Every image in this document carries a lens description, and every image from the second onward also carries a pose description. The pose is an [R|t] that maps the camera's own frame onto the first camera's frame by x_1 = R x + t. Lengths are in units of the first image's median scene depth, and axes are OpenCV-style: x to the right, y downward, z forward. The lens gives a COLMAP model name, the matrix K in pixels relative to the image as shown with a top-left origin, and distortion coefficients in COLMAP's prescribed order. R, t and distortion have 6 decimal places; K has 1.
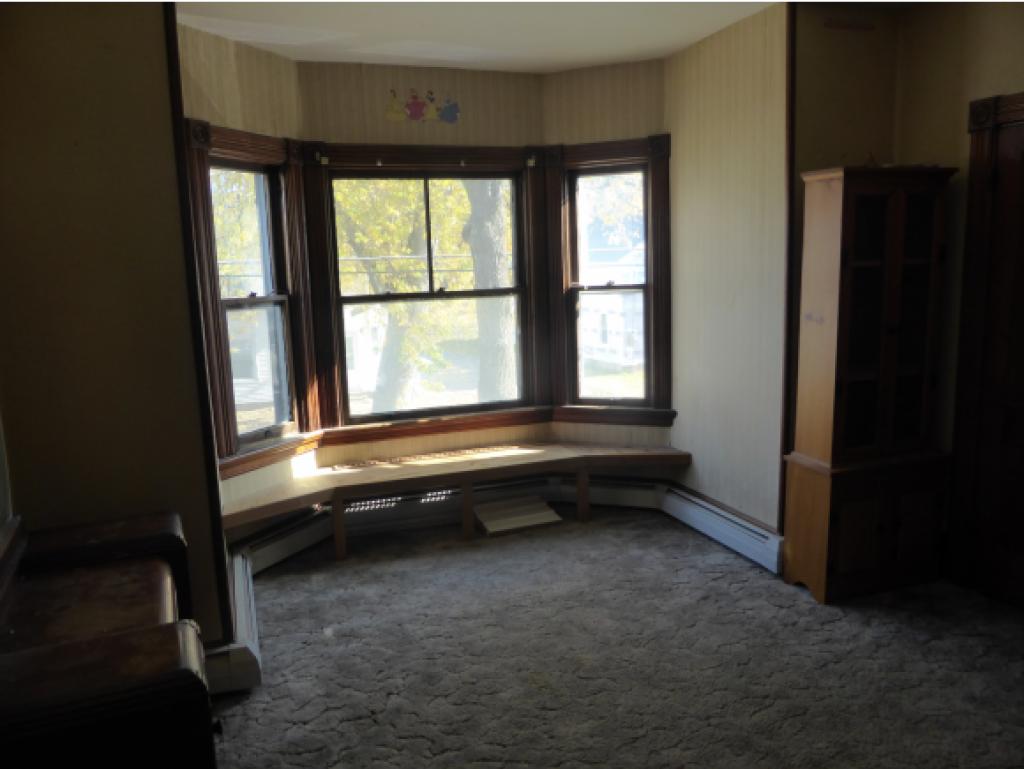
lens RADIAL K [[759.1, 0, 513.9], [0, 759.1, 383.4], [0, 0, 1]] dist [-0.033464, 0.023493]
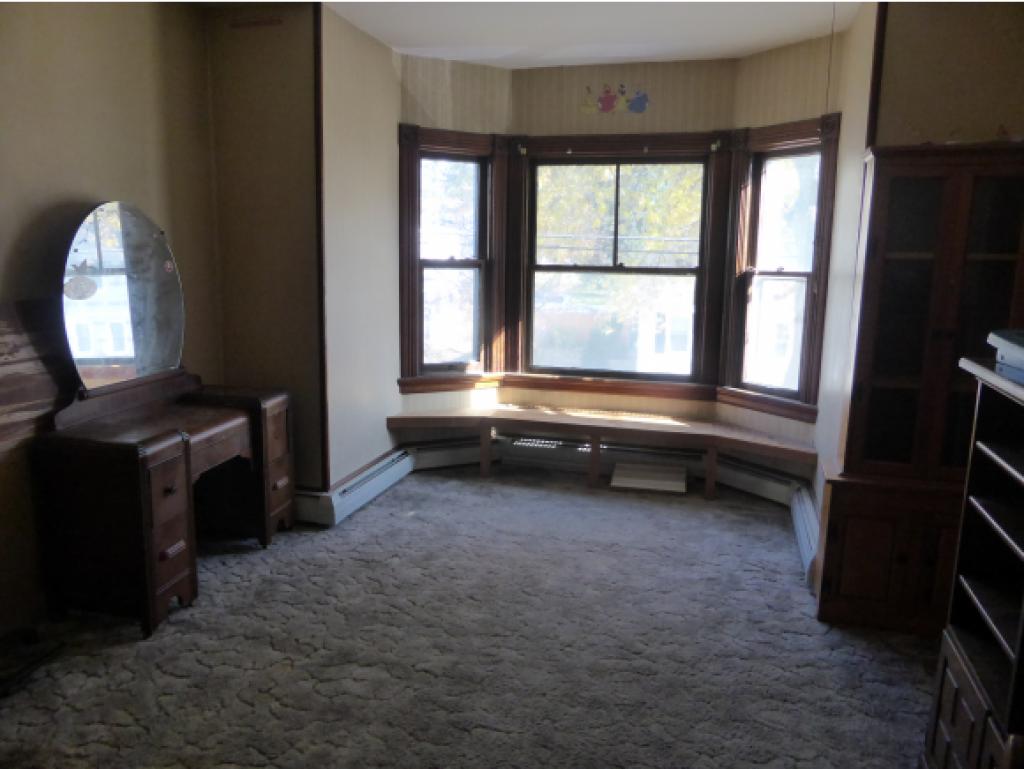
lens RADIAL K [[759.1, 0, 508.5], [0, 759.1, 381.7], [0, 0, 1]] dist [-0.033464, 0.023493]
pose [[0.804357, 0.148261, -0.575350, 0.457813], [-0.135687, 0.988613, 0.065059, -0.004951], [0.578445, 0.025737, 0.815316, 0.009006]]
